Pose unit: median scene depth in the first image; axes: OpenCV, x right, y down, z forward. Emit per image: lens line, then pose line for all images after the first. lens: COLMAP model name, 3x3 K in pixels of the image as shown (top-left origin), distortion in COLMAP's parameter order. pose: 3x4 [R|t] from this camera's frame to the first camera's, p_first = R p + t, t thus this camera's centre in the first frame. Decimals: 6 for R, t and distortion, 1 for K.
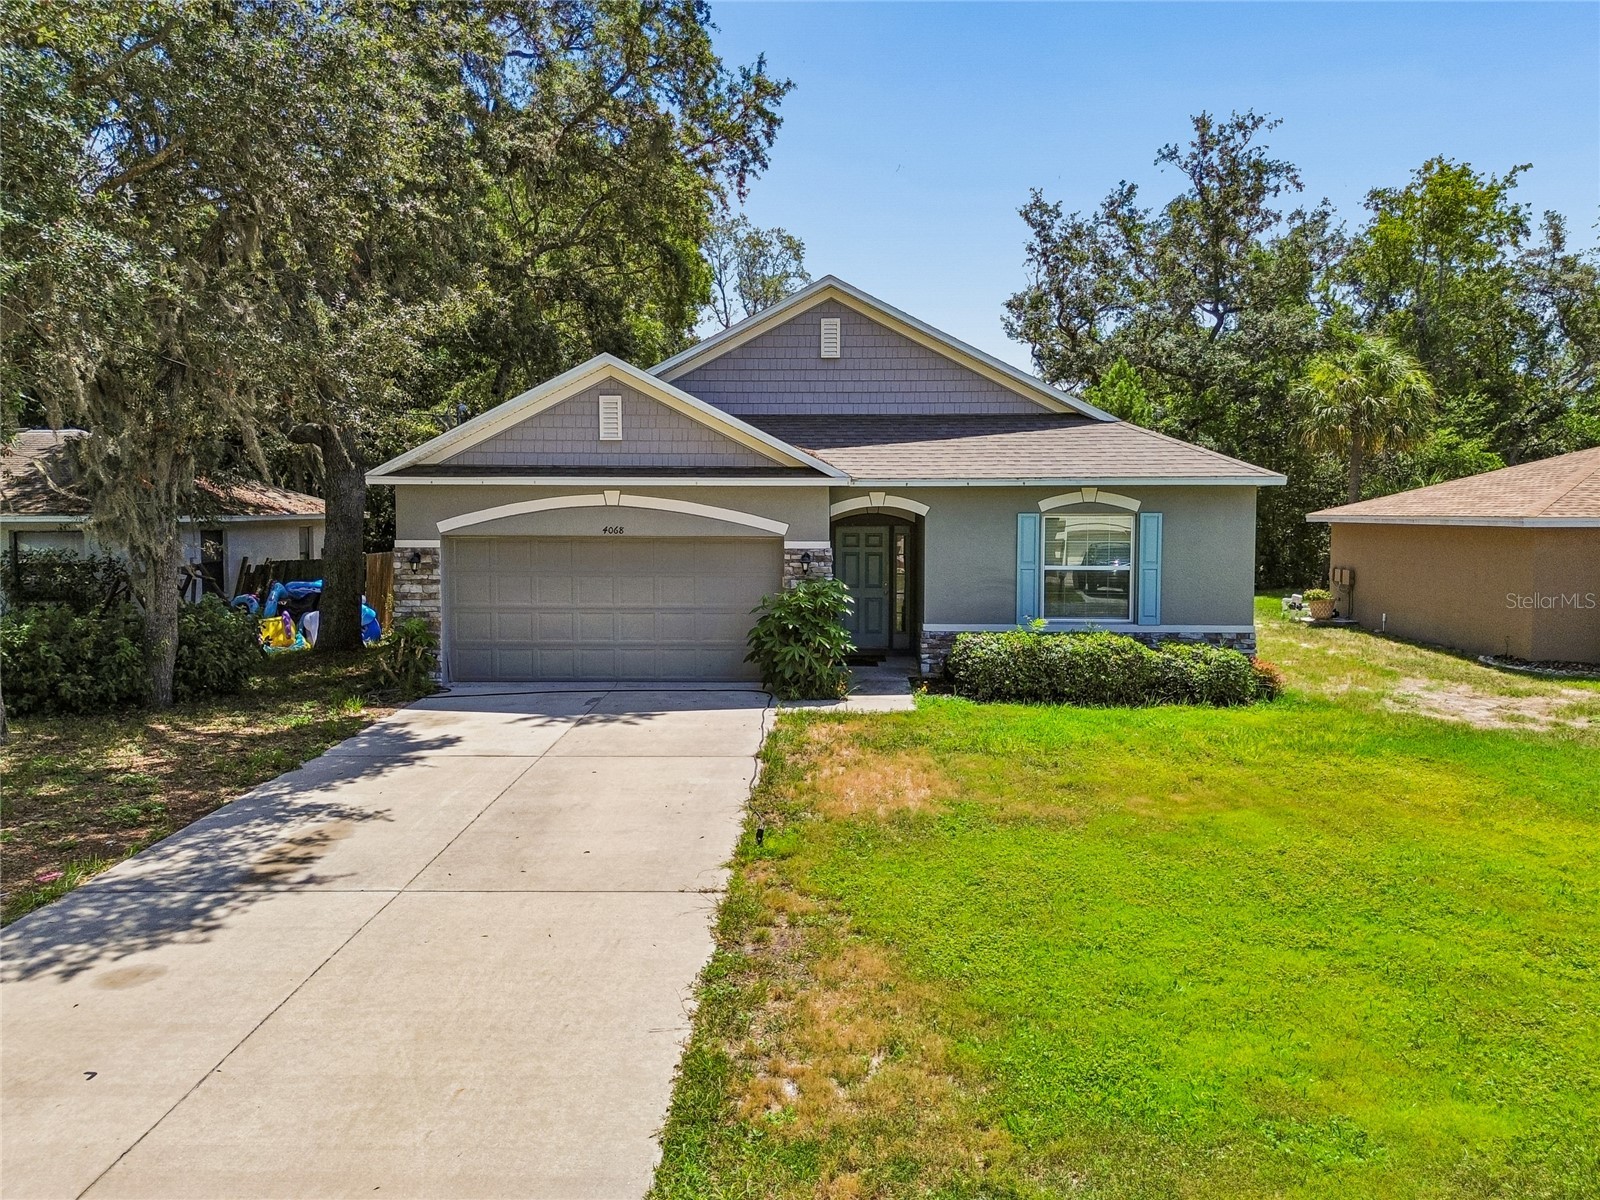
lens RADIAL K [[1132.0, 0, 796.7], [0, 1132.0, 604.7], [0, 0, 1]] dist [0.060075, -0.057251]
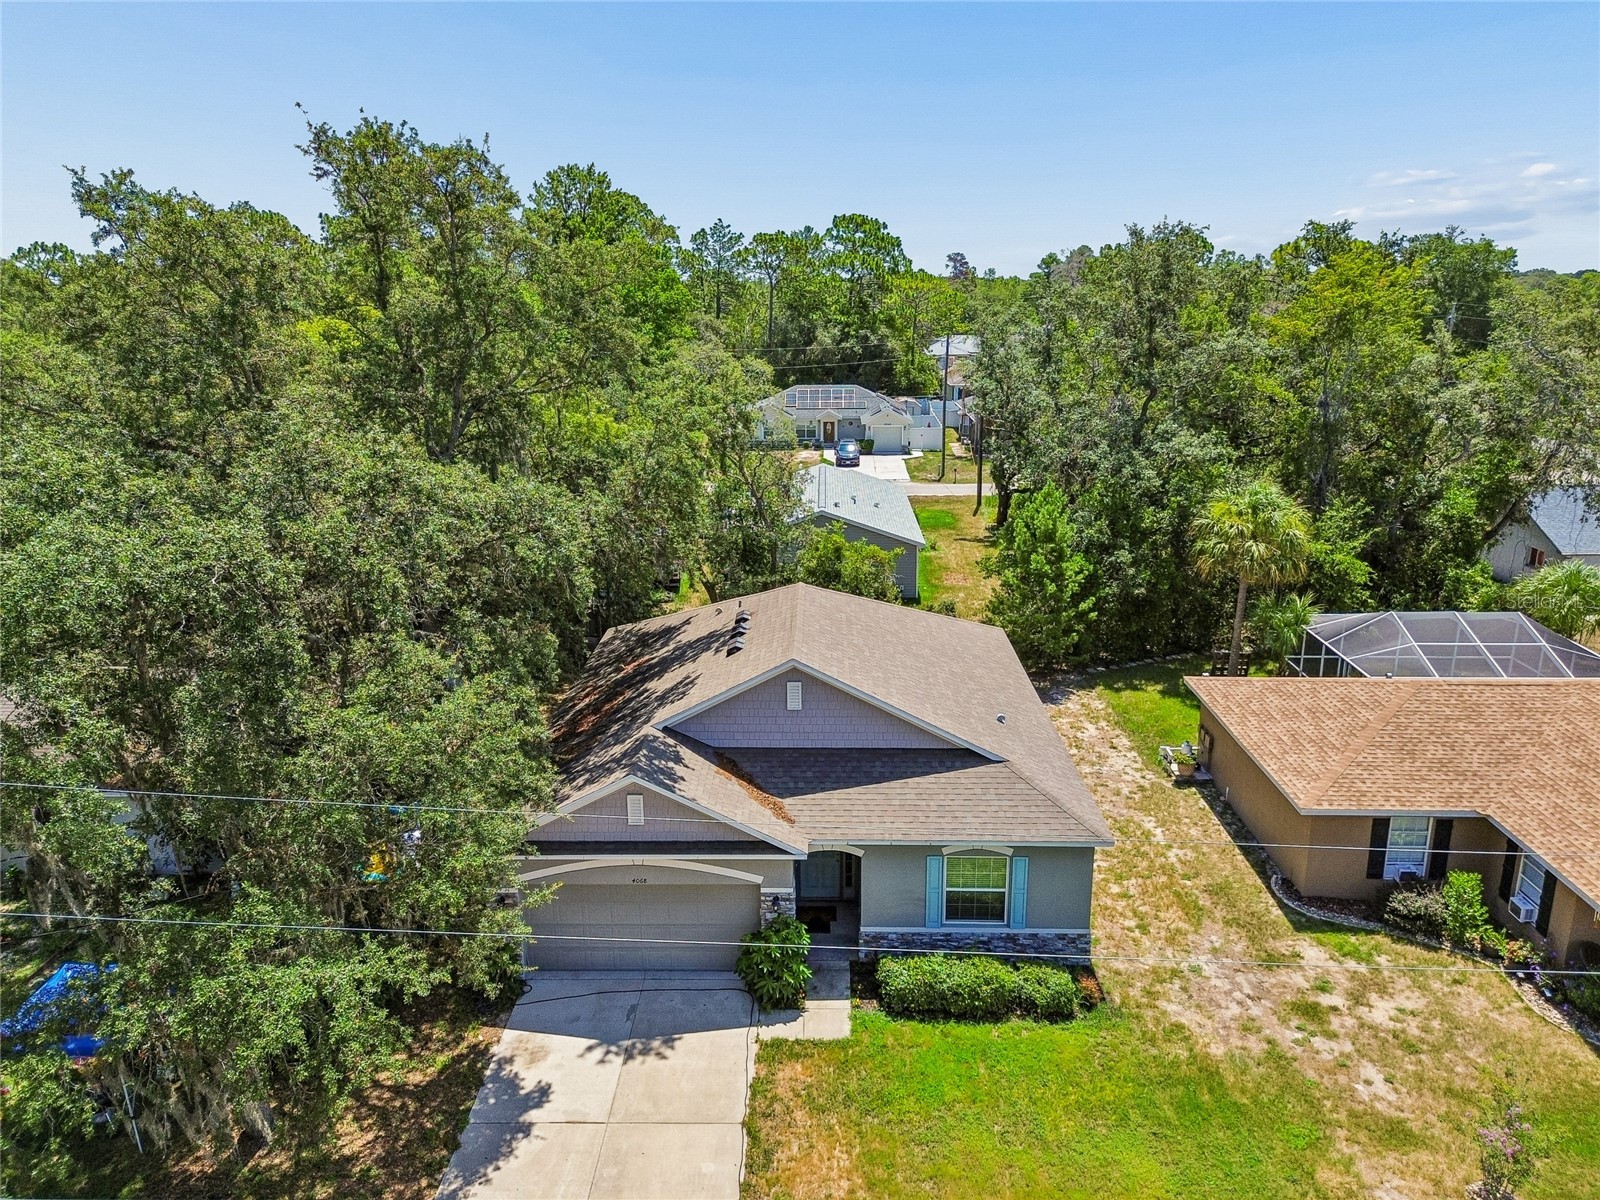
lens RADIAL K [[1132.0, 0, 796.7], [0, 1132.0, 604.7], [0, 0, 1]] dist [0.060075, -0.057251]
pose [[0.999901, -0.010139, 0.009768, 0.023670], [0.008062, 0.981152, 0.193069, -0.681987], [-0.011541, -0.192971, 0.981137, -0.332897]]
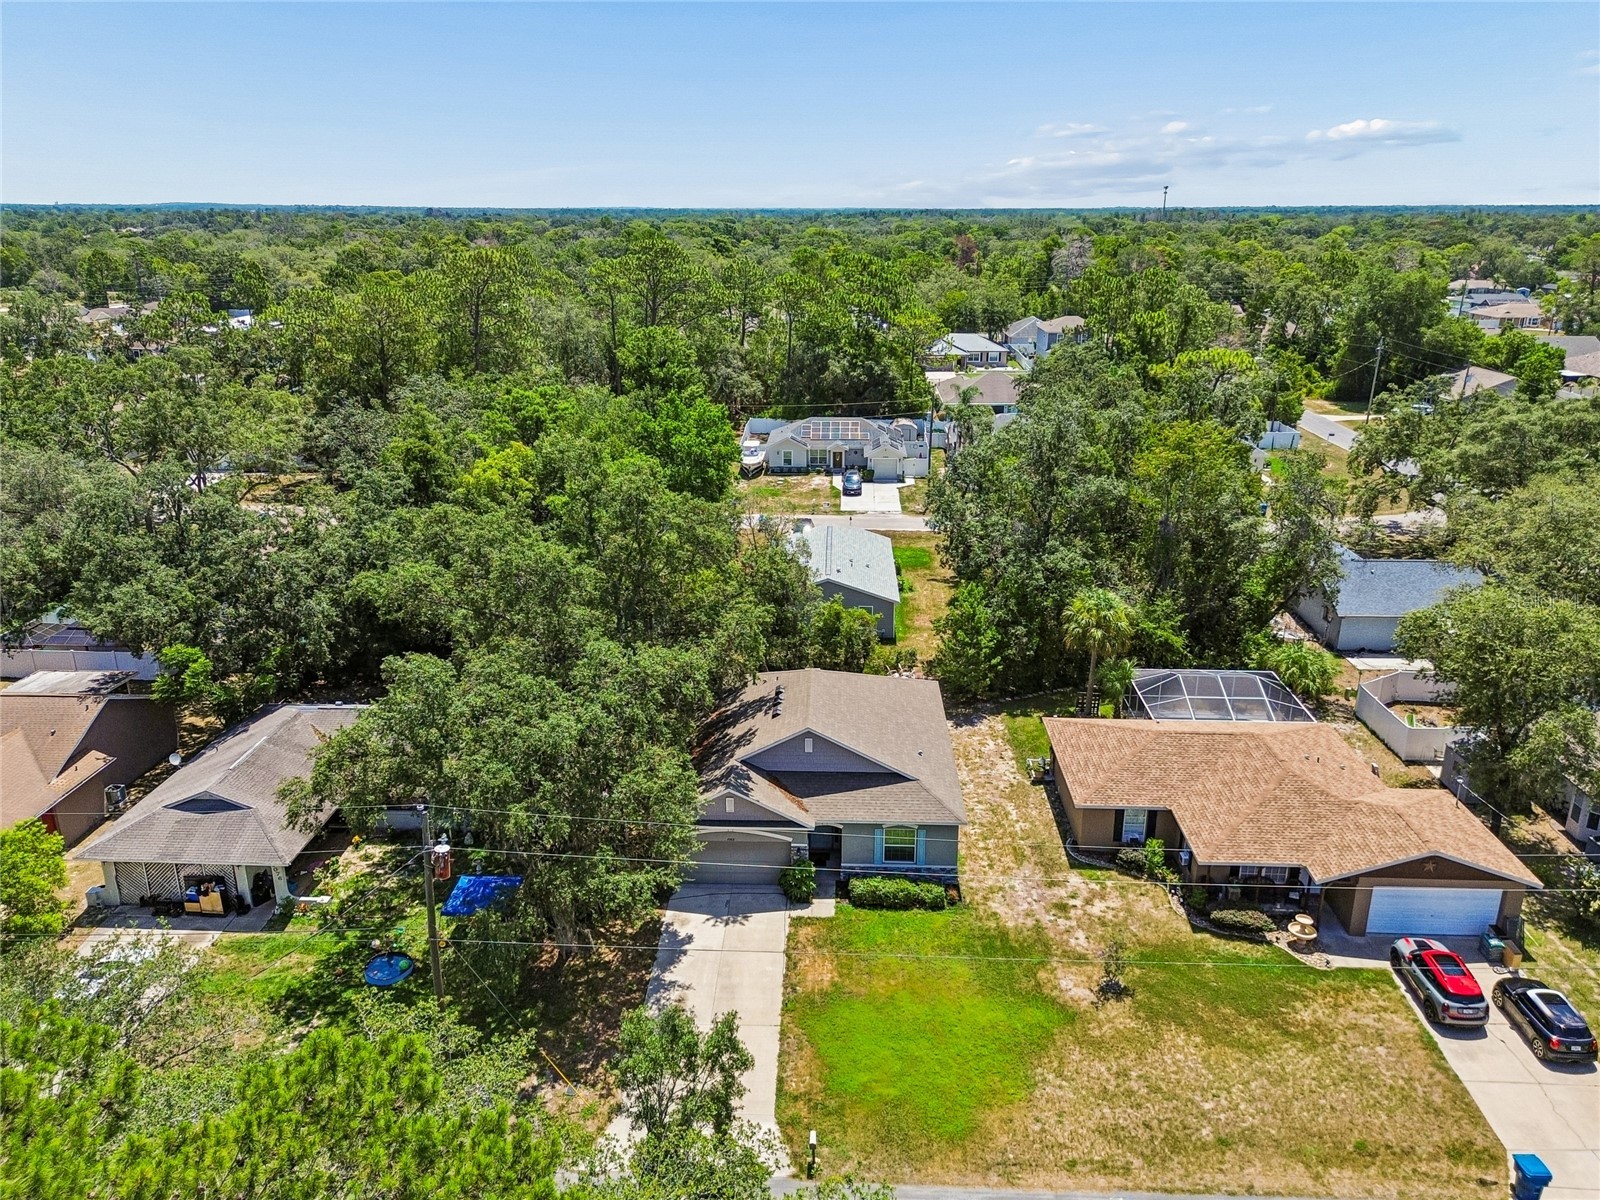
lens RADIAL K [[1154.9, 0, 796.3], [0, 1154.9, 603.9], [0, 0, 1]] dist [0.070278, -0.062397]
pose [[0.999999, -0.000214, -0.001043, 0.005200], [0.000467, 0.968648, 0.248436, -1.368221], [0.000957, -0.248437, 0.968648, -1.676811]]
